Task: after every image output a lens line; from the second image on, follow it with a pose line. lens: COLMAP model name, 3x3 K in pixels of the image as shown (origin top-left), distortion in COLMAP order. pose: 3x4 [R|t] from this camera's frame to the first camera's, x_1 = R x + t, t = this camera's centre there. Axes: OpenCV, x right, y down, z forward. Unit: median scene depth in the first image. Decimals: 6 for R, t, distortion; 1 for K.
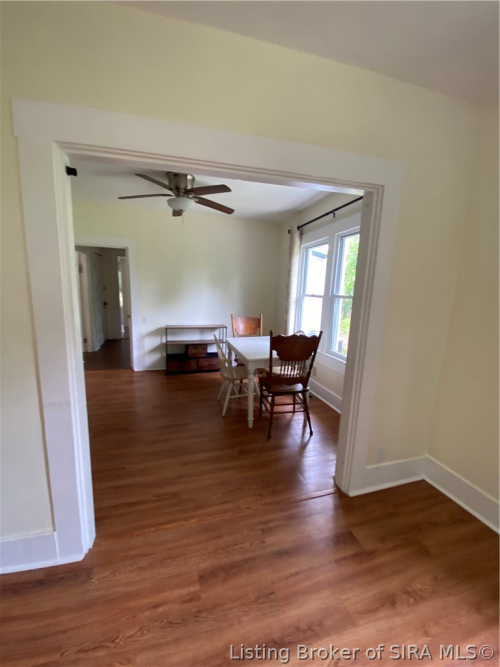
lens RADIAL K [[270.3, 0, 249.5], [0, 270.3, 334.1], [0, 0, 1]] dist [-0.017519, -0.005373]
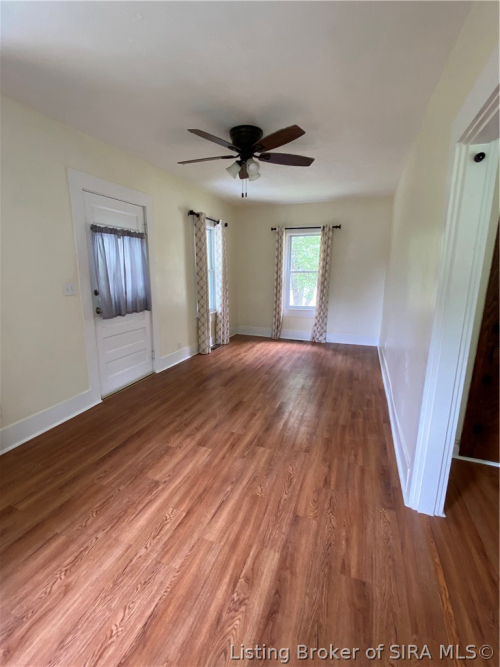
lens RADIAL K [[302.3, 0, 247.9], [0, 302.3, 331.0], [0, 0, 1]] dist [-0.026301, -0.001986]
pose [[-0.589904, 0.134663, -0.796165, 0.457728], [-0.166857, 0.944386, 0.283363, -0.080600], [0.790046, 0.300002, -0.534628, 0.591571]]
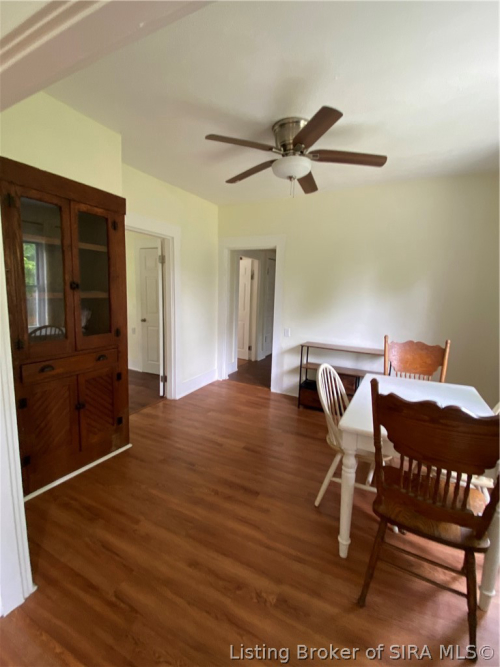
lens RADIAL K [[302.3, 0, 236.2], [0, 302.3, 332.2], [0, 0, 1]] dist [-0.026301, -0.001986]
pose [[0.727762, 0.089483, -0.679968, 0.259766], [-0.126561, 0.991947, -0.004918, -0.064447], [0.674052, 0.089637, 0.733226, 0.515994]]
